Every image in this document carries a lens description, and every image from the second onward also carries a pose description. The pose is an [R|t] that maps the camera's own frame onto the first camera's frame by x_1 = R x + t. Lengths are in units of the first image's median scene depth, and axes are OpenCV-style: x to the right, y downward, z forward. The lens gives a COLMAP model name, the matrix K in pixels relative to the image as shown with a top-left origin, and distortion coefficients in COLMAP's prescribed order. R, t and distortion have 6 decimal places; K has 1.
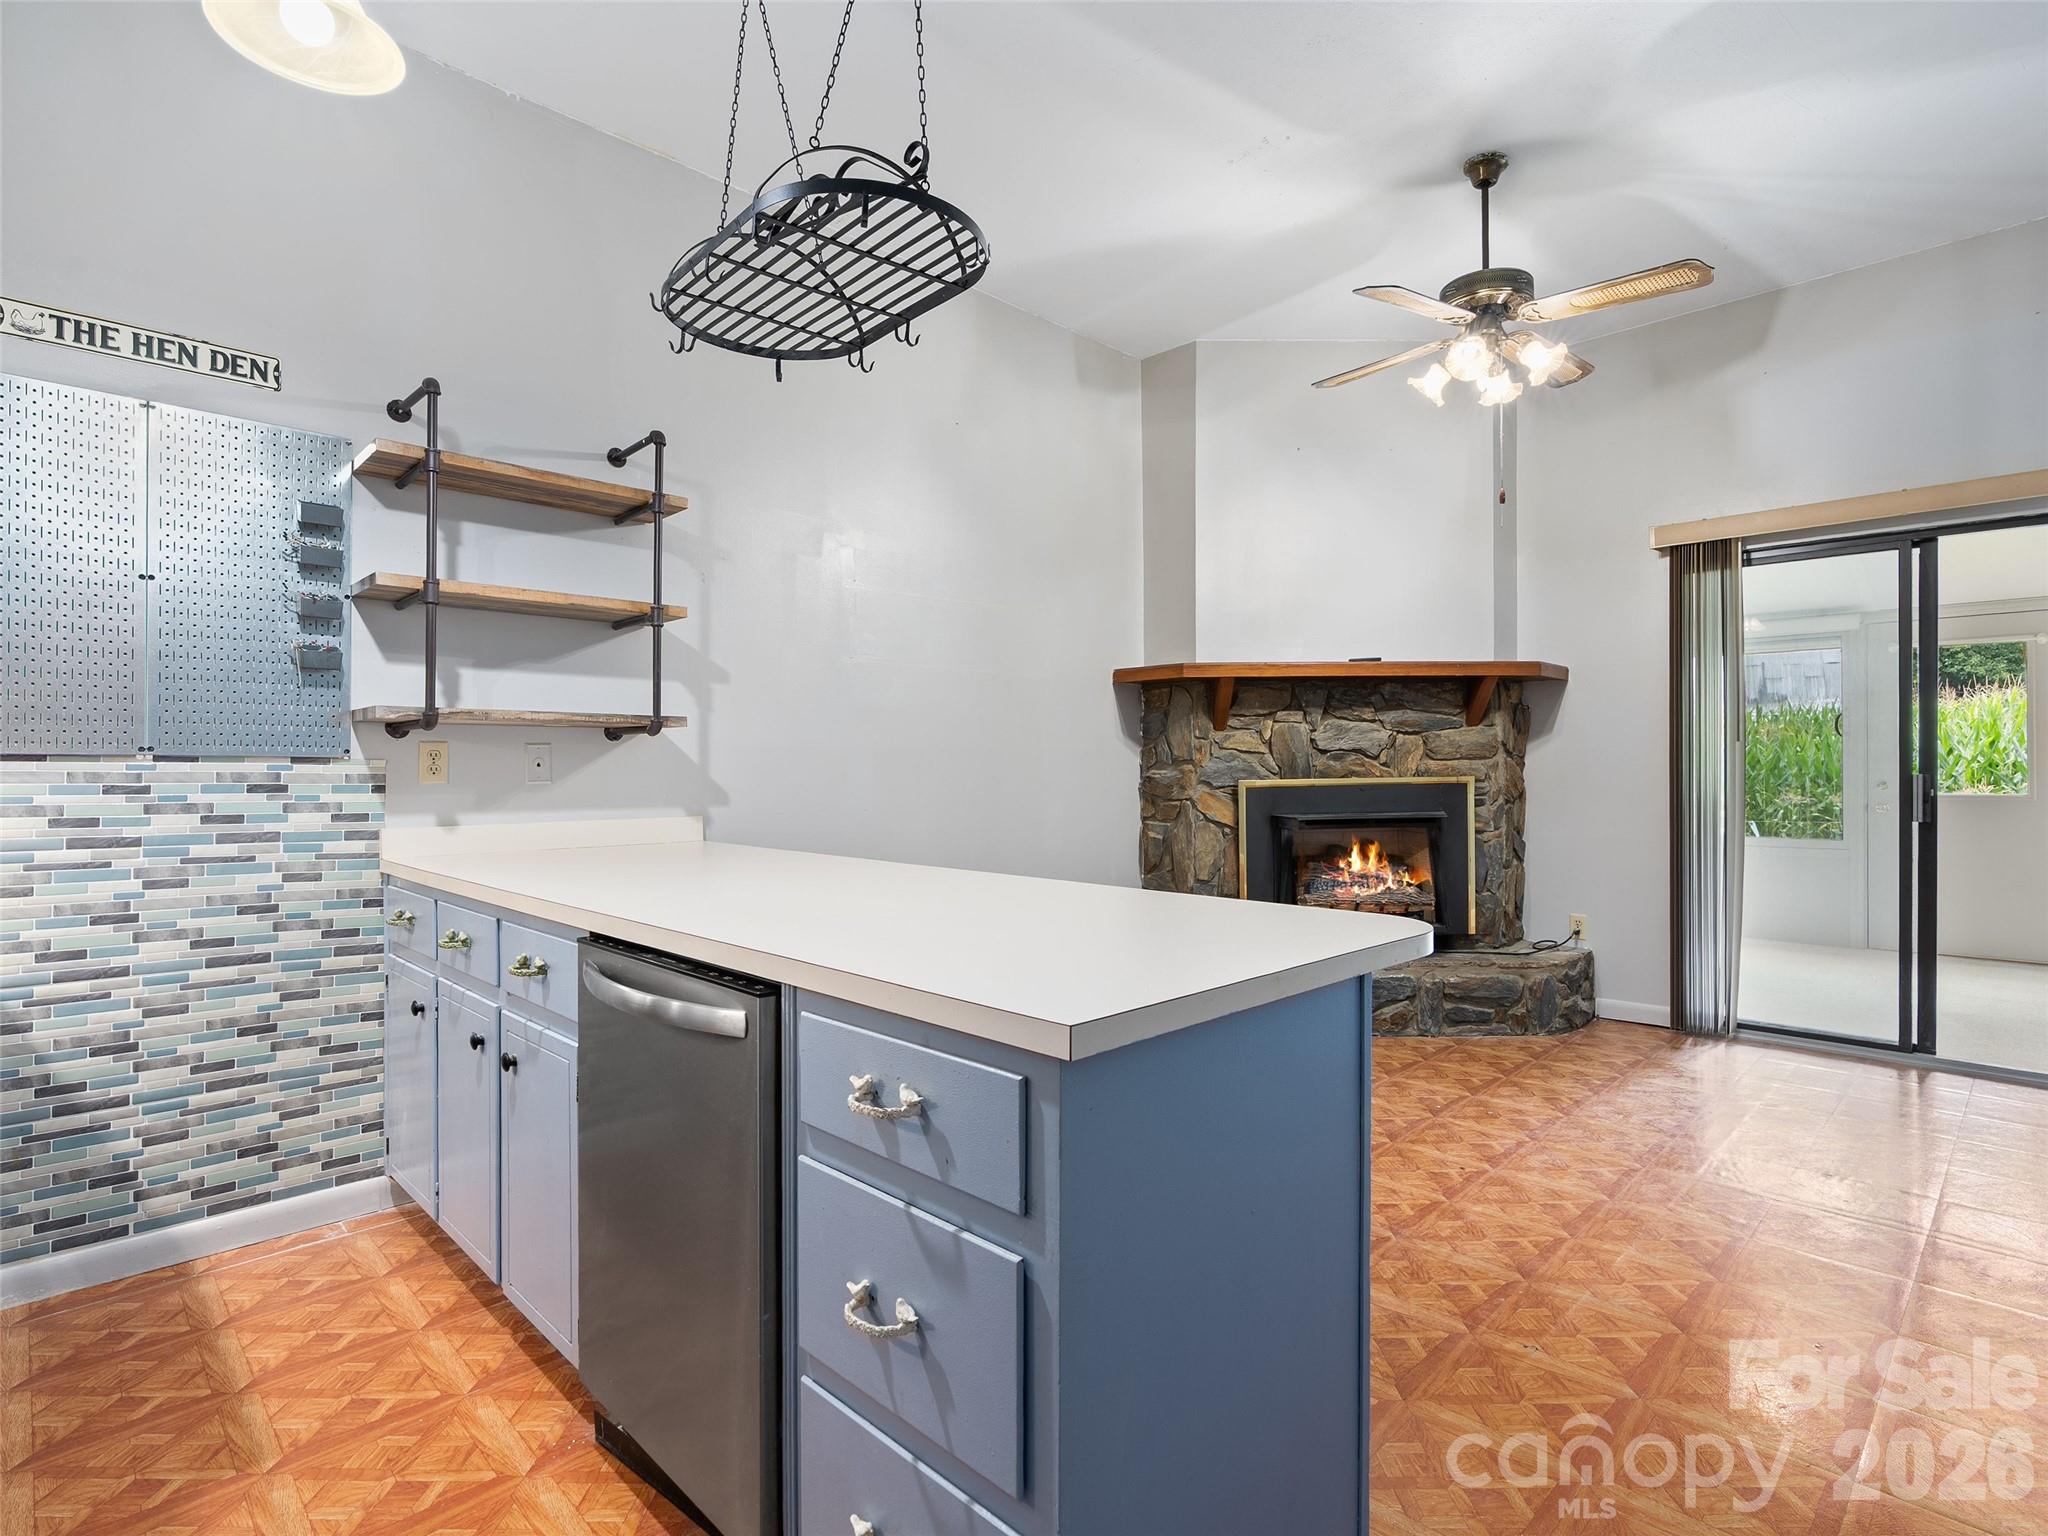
lens RADIAL K [[1036.7, 0, 1024.5], [0, 1036.7, 766.2], [0, 0, 1]] dist [-0.001631, 0.001574]
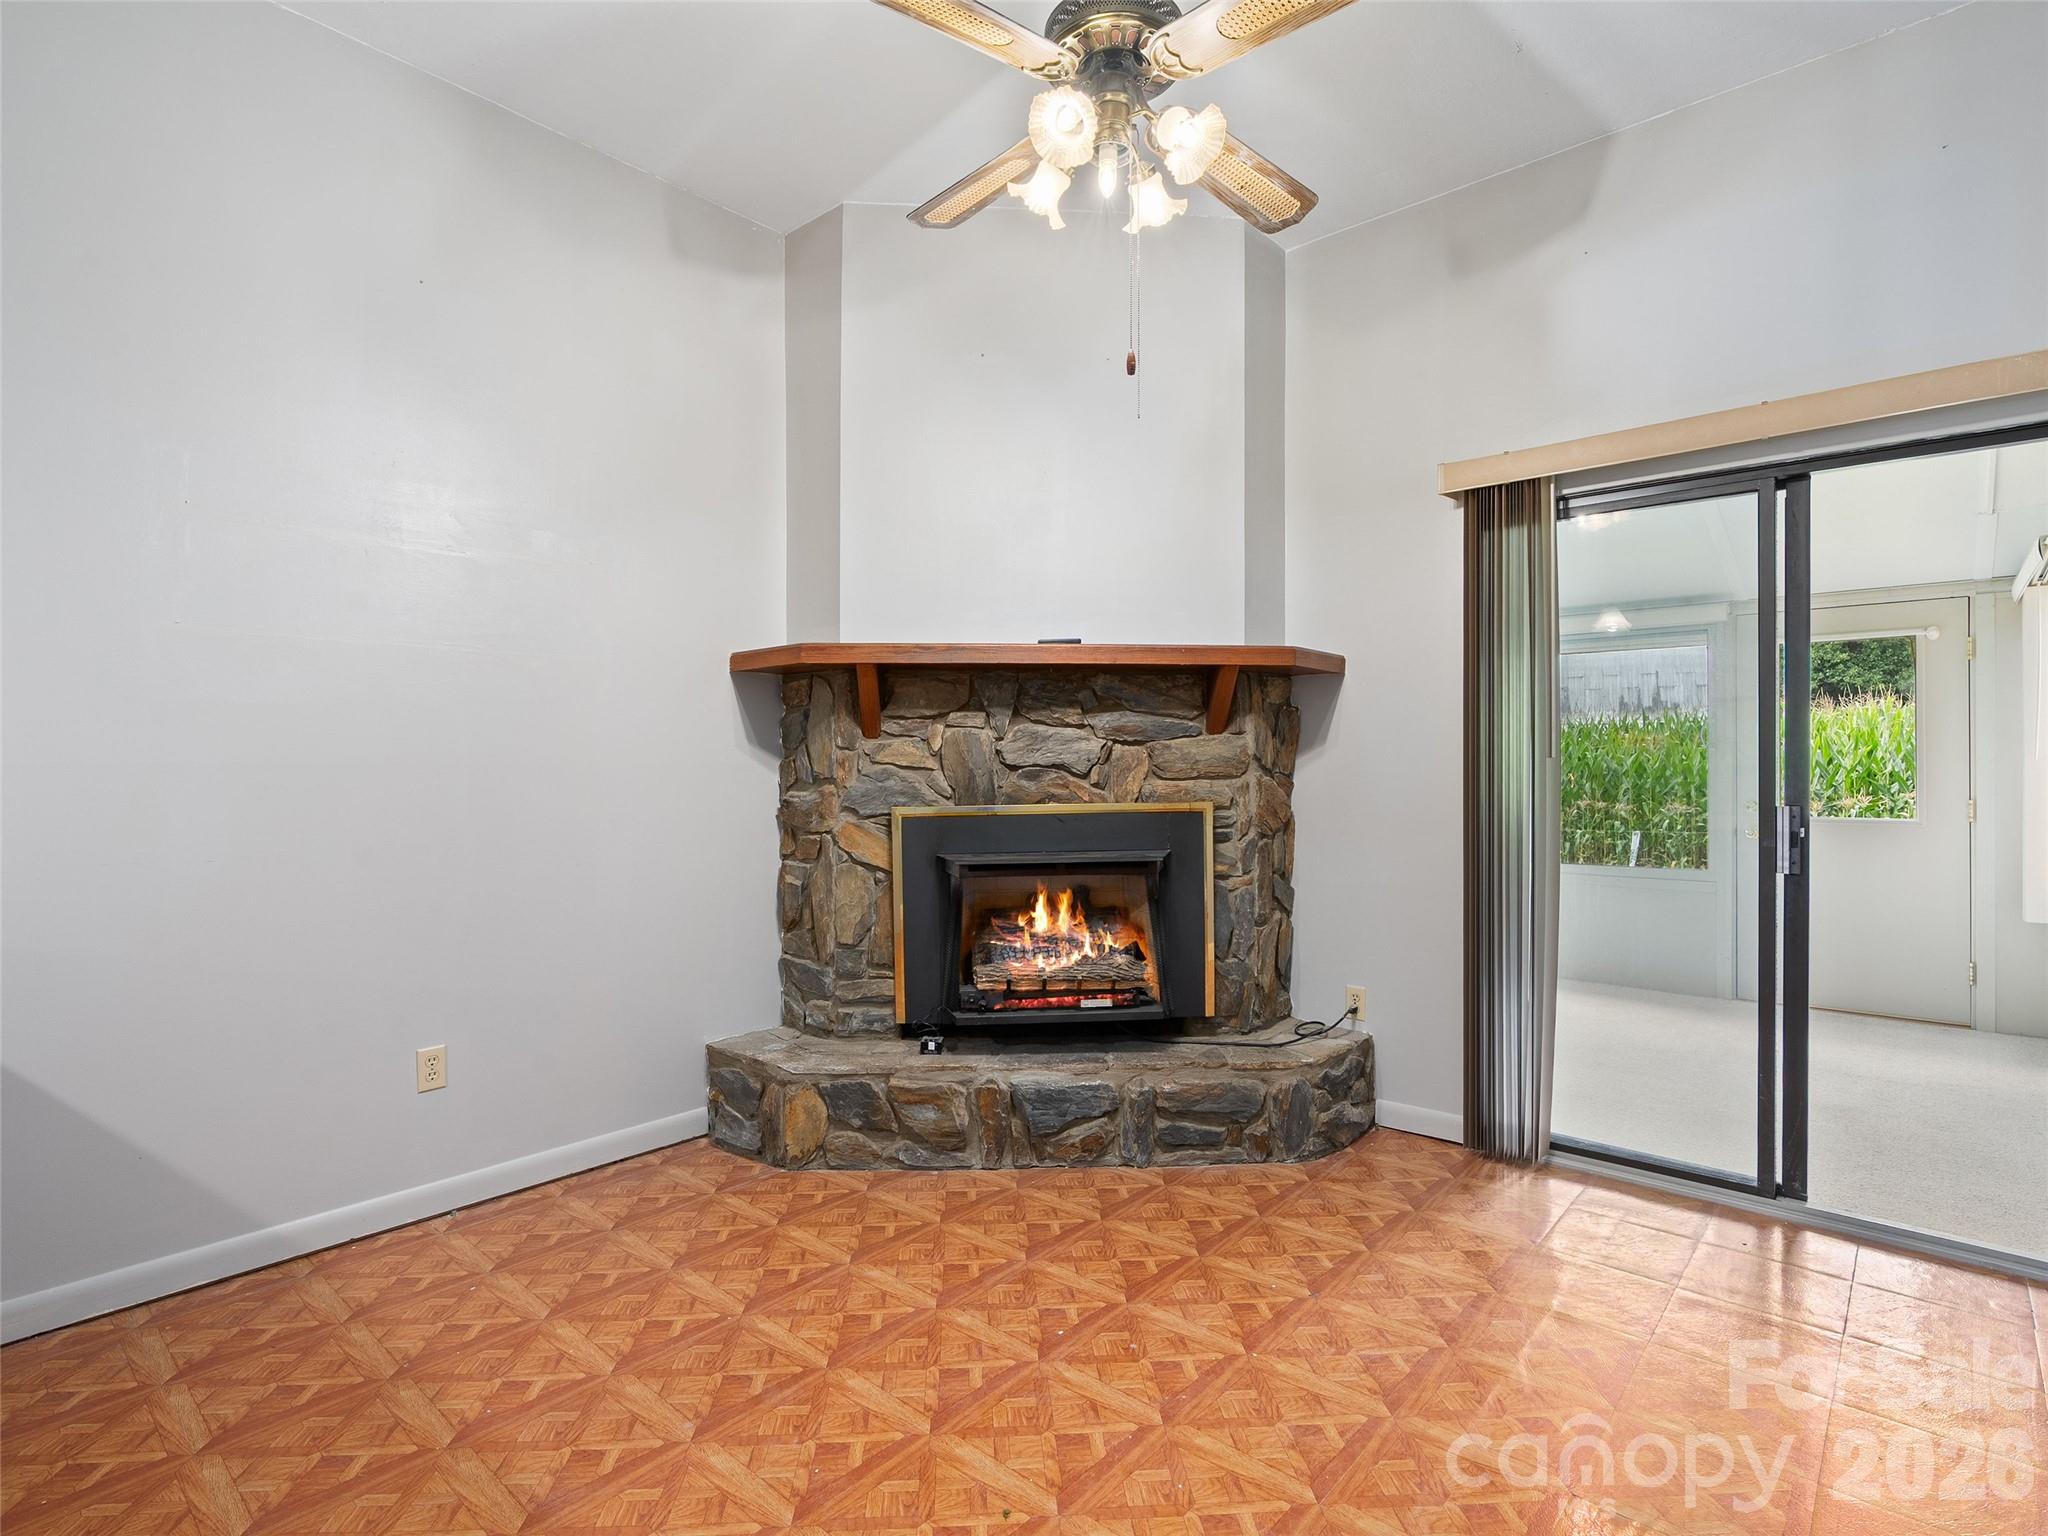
lens RADIAL K [[1027.2, 0, 1017.0], [0, 1027.2, 764.2], [0, 0, 1]] dist [-0.002705, 0.000296]
pose [[0.998304, 0.004463, 0.058044, 0.249366], [-0.004199, 0.999980, -0.004682, -0.013135], [-0.058064, 0.004430, 0.998303, 0.276103]]
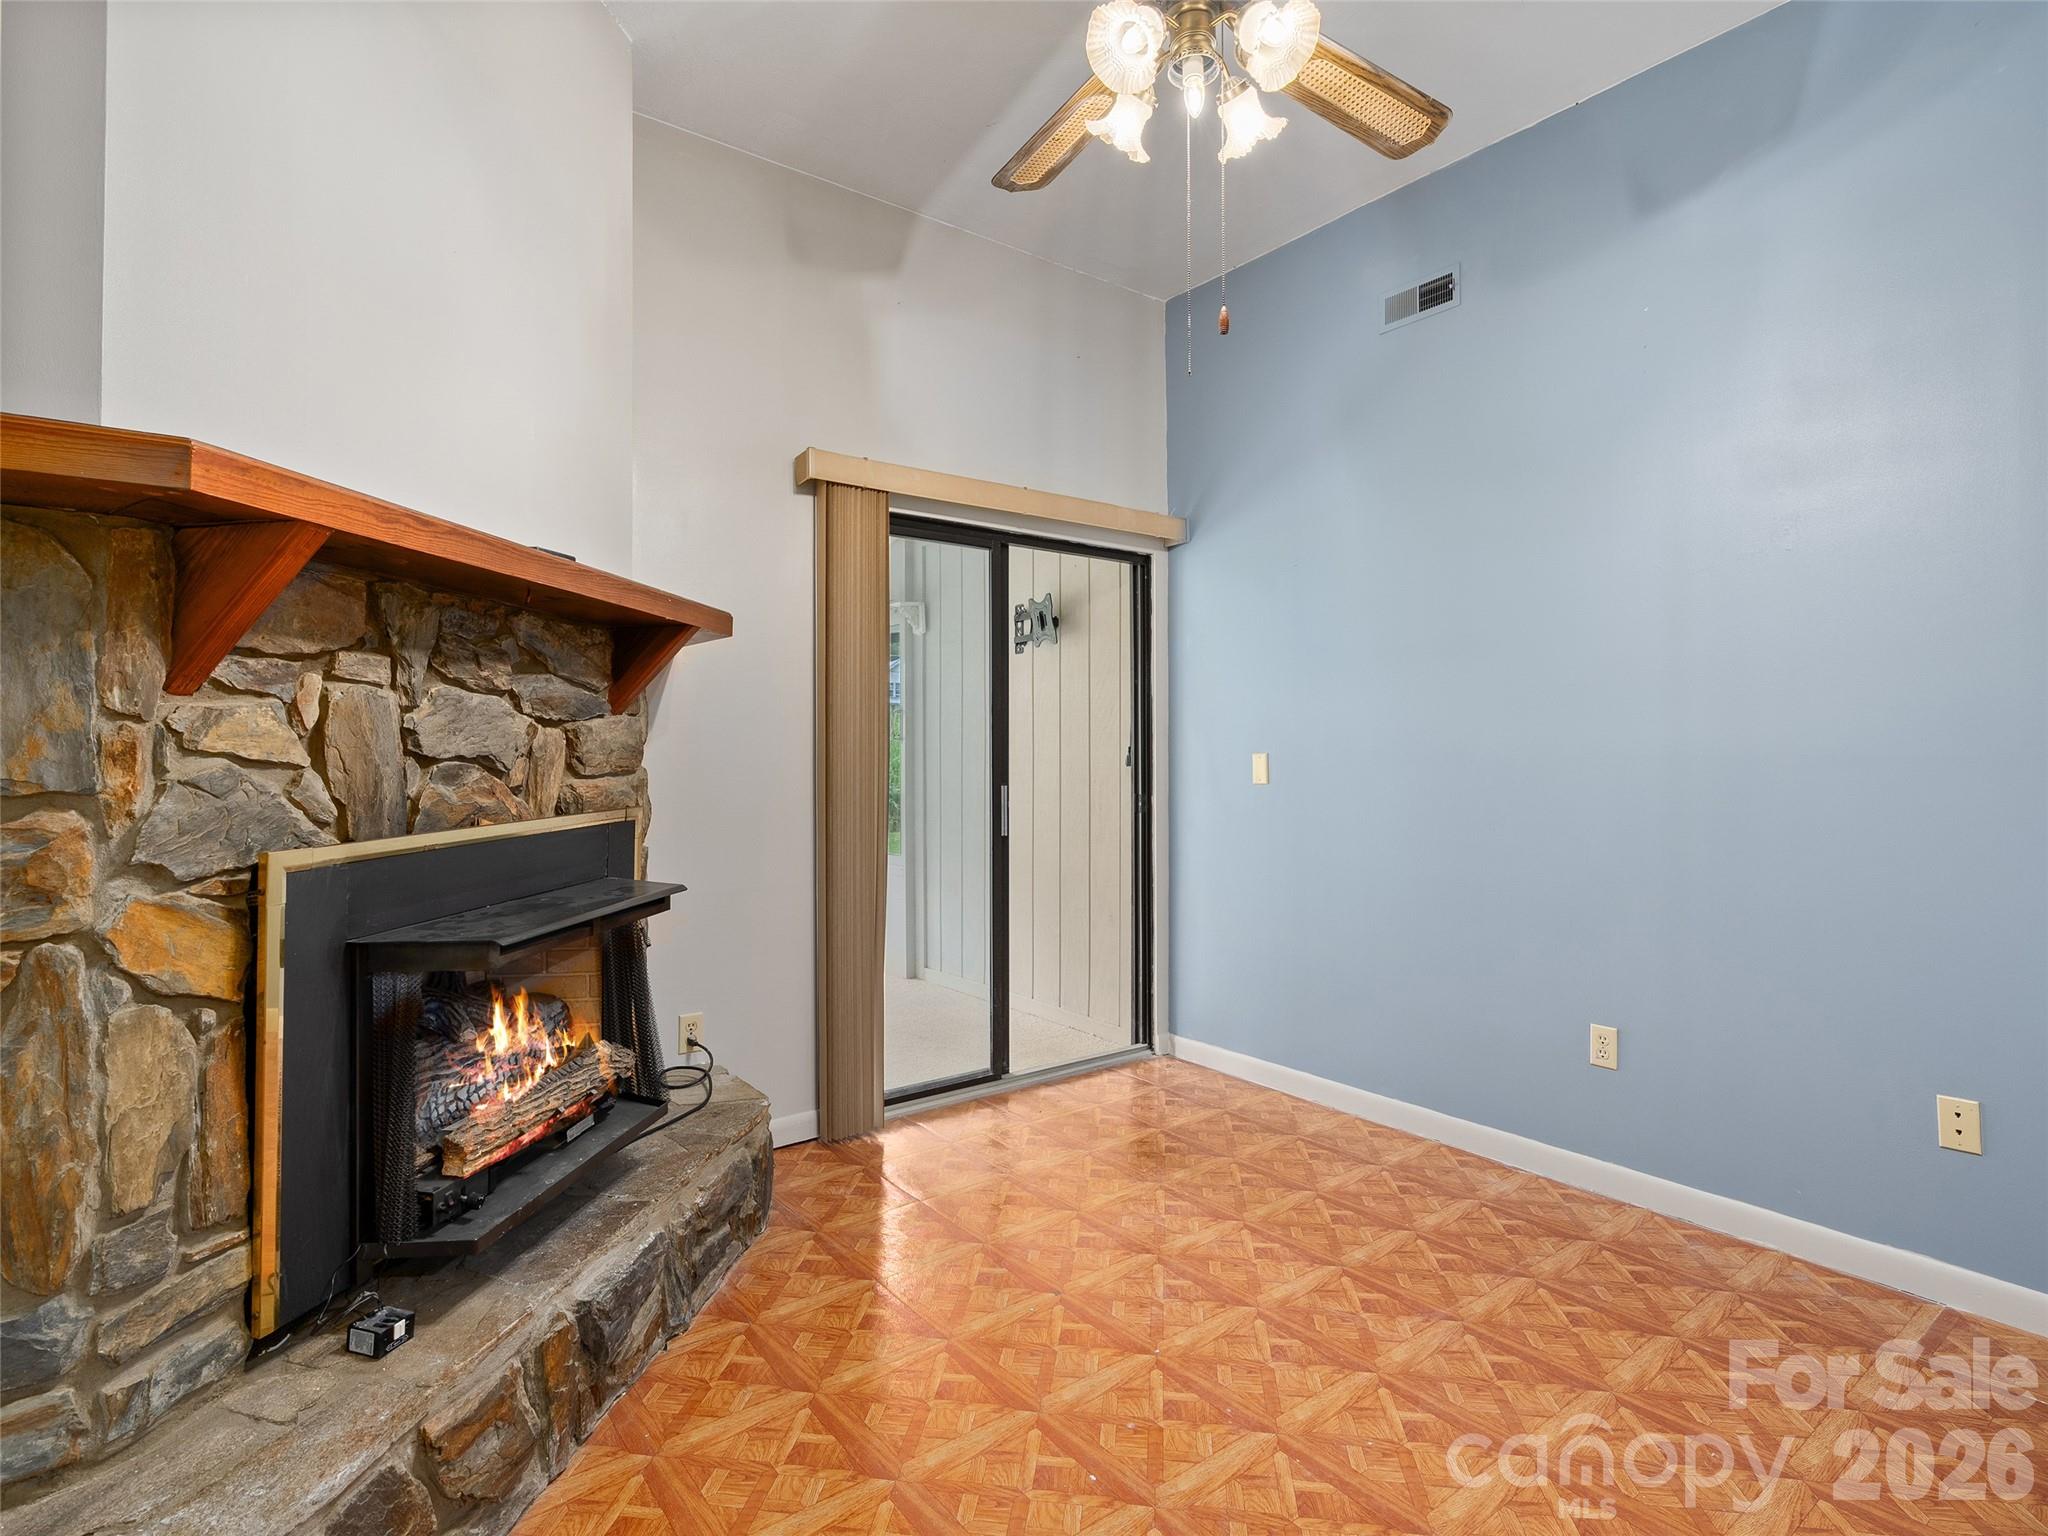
lens RADIAL K [[1043.1, 0, 1021.2], [0, 1043.1, 745.1], [0, 0, 1]] dist [-0.001124, 0.000050]
pose [[0.136821, 0.012826, 0.990513, -0.082153], [0.006149, 0.999886, -0.013796, -0.013641], [-0.990577, 0.007978, 0.136726, 0.716611]]
